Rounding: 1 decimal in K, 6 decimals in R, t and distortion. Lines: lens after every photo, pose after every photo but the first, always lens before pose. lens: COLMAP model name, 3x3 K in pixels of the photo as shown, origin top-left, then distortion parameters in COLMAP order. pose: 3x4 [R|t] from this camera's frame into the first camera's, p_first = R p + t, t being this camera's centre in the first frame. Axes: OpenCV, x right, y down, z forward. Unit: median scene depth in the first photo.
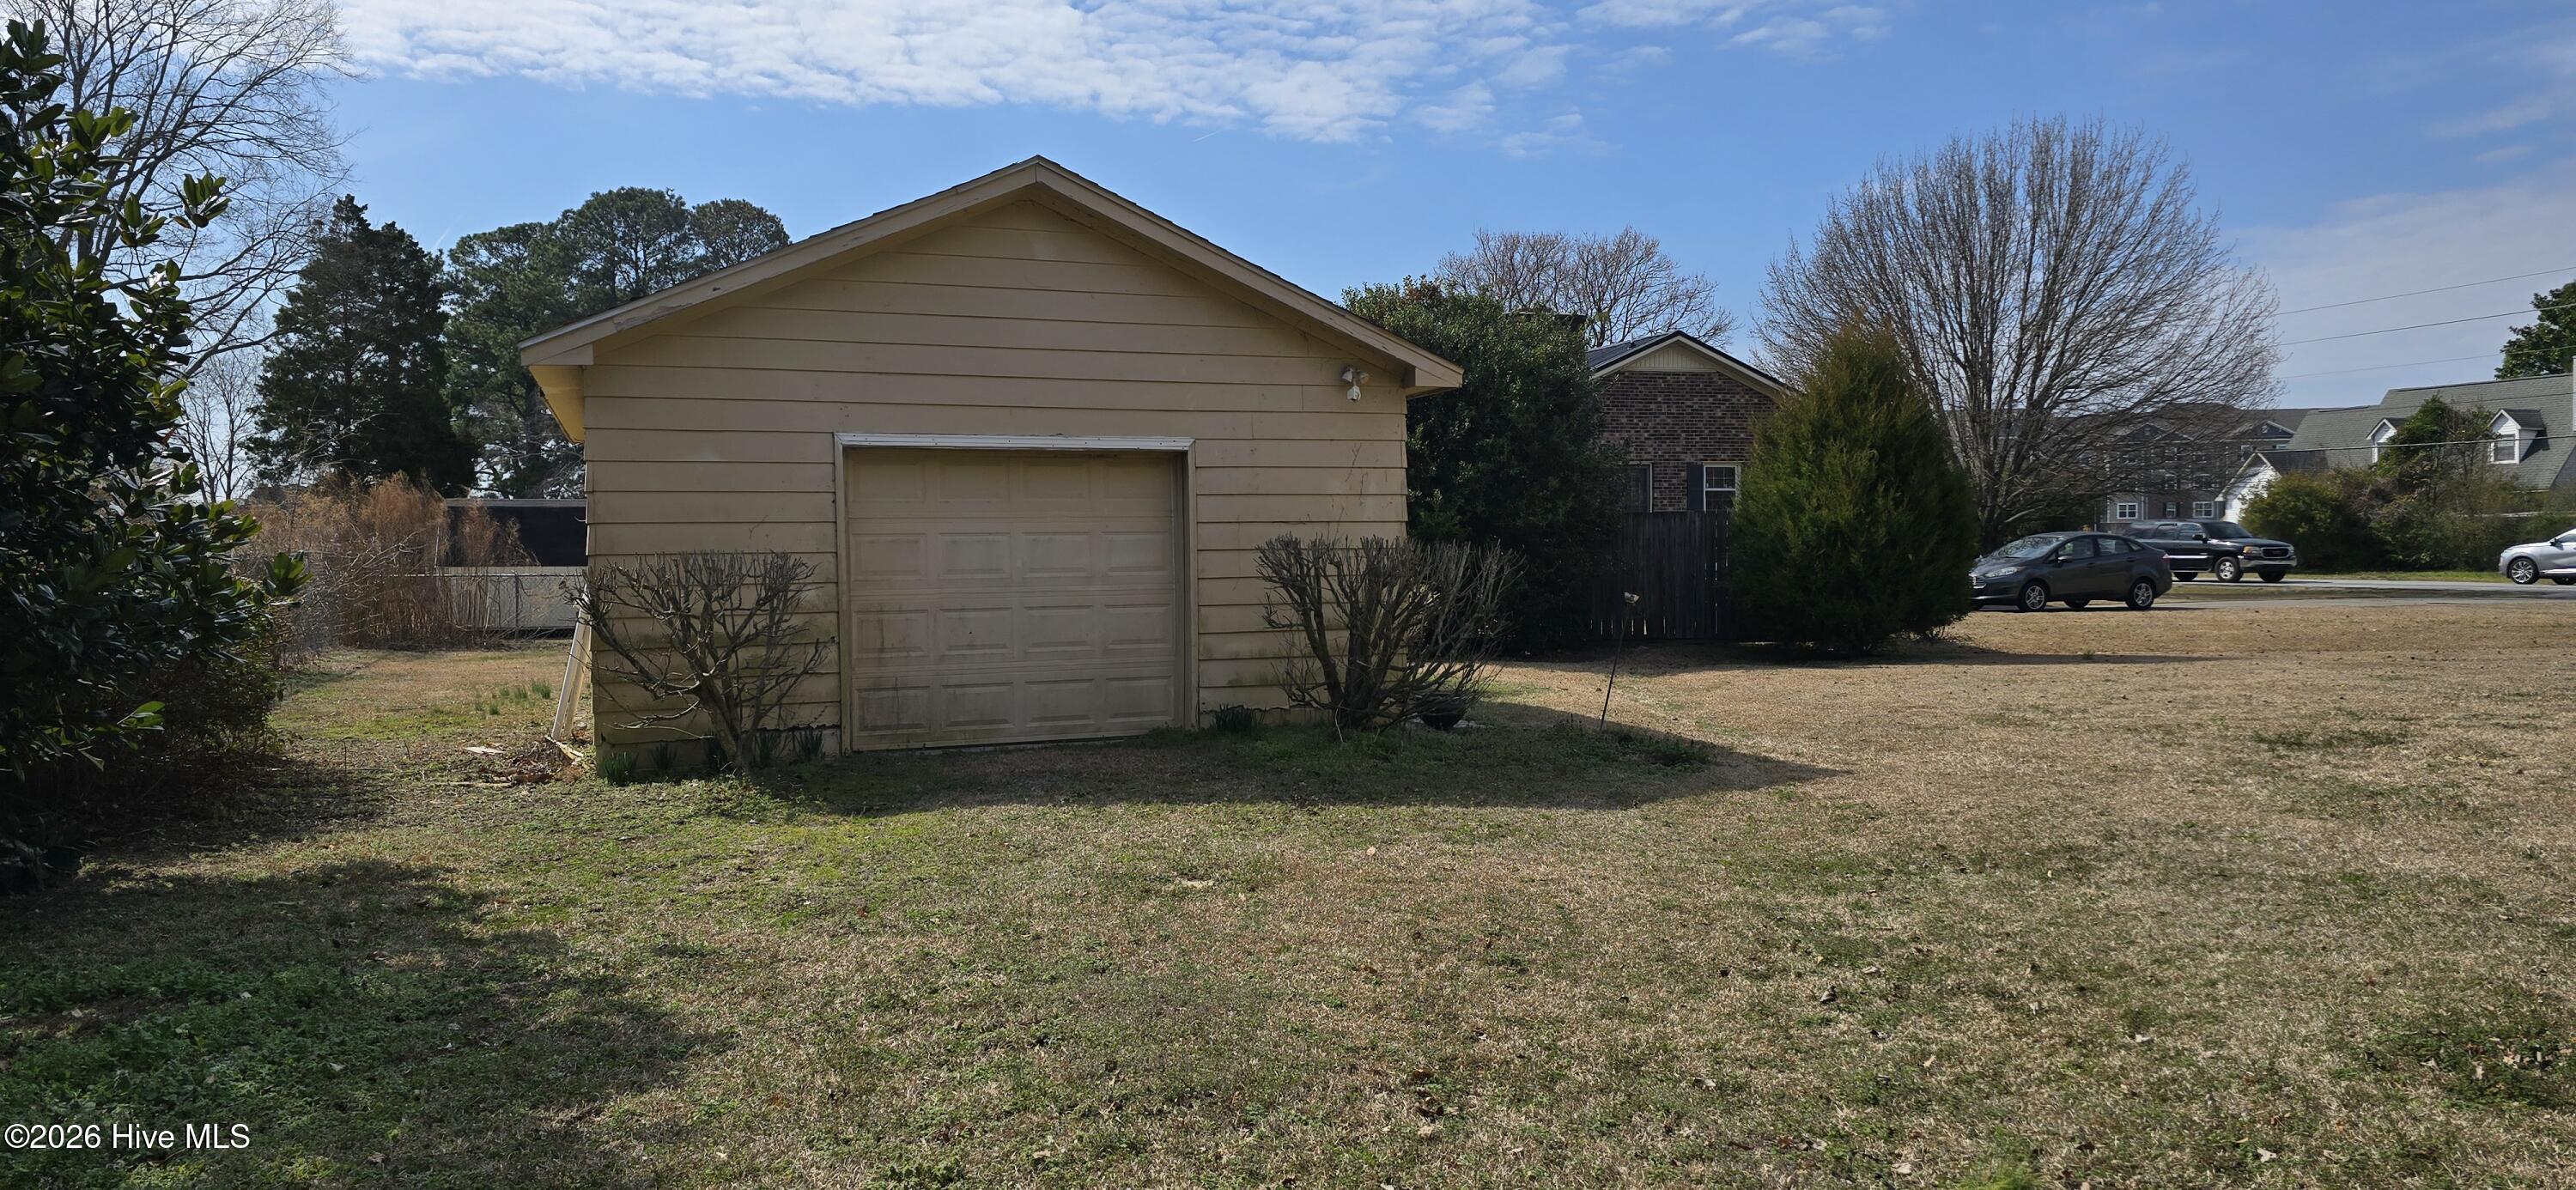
lens RADIAL K [[1593.2, 0, 1288.0], [0, 1593.2, 595.0], [0, 0, 1]] dist [0.001075, 0.000120]
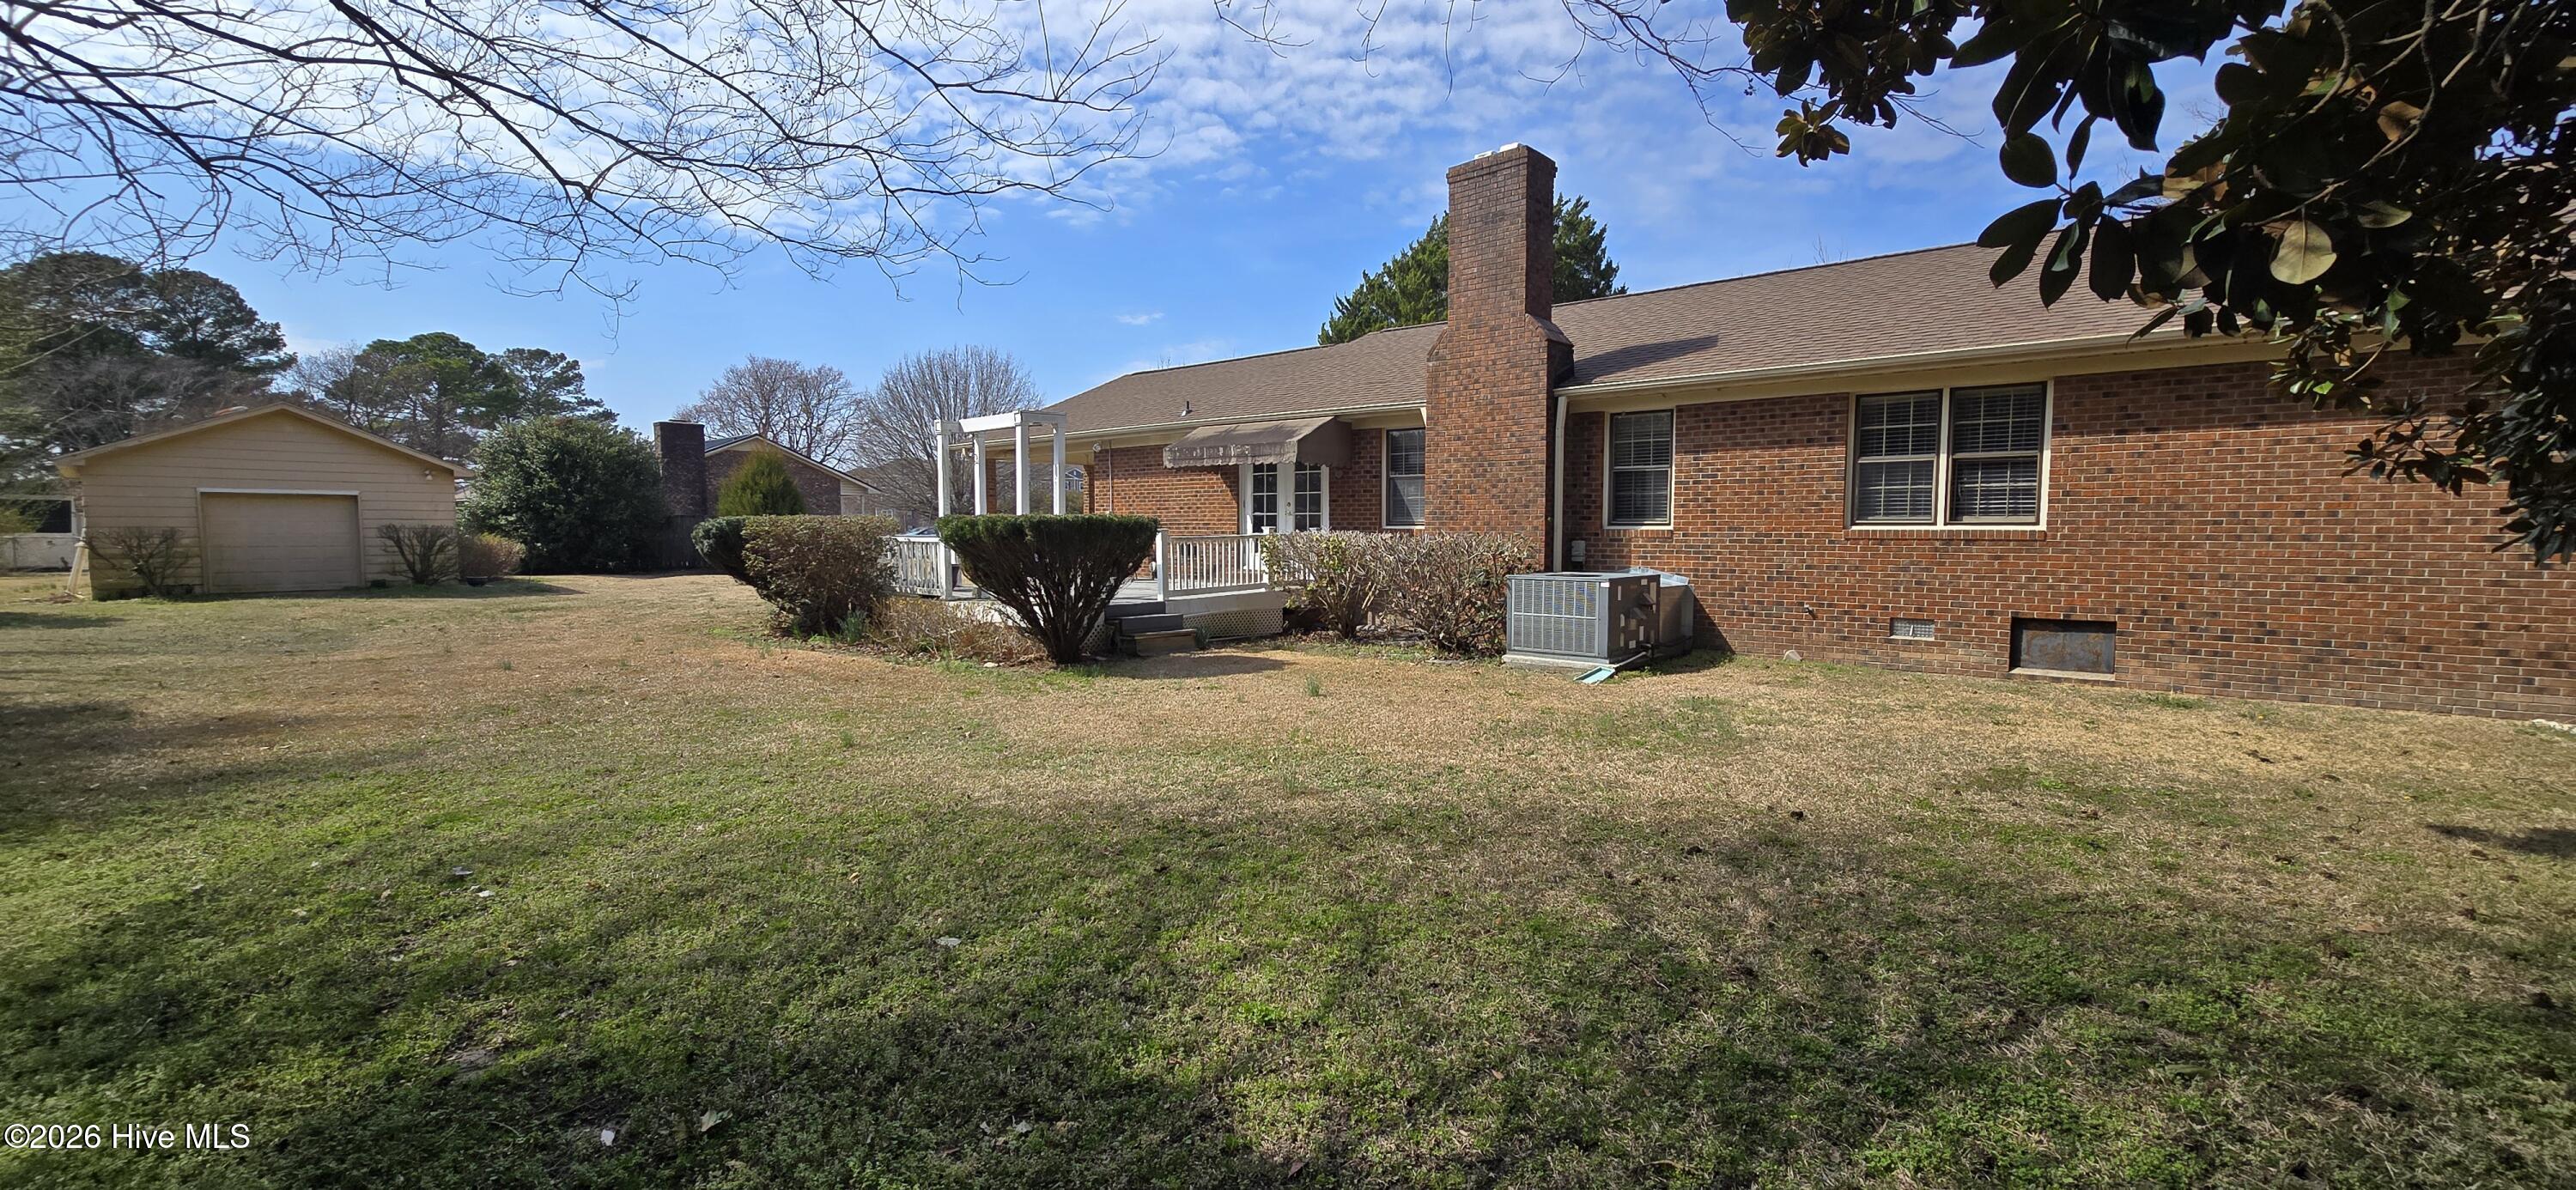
lens RADIAL K [[1056.3, 0, 1292.5], [0, 1056.3, 601.0], [0, 0, 1]] dist [-0.001637, 0.000104]
pose [[0.896928, -0.016098, 0.441883, 0.666161], [0.000786, 0.999394, 0.034813, 0.043702], [-0.442175, -0.030877, 0.896397, -1.654850]]
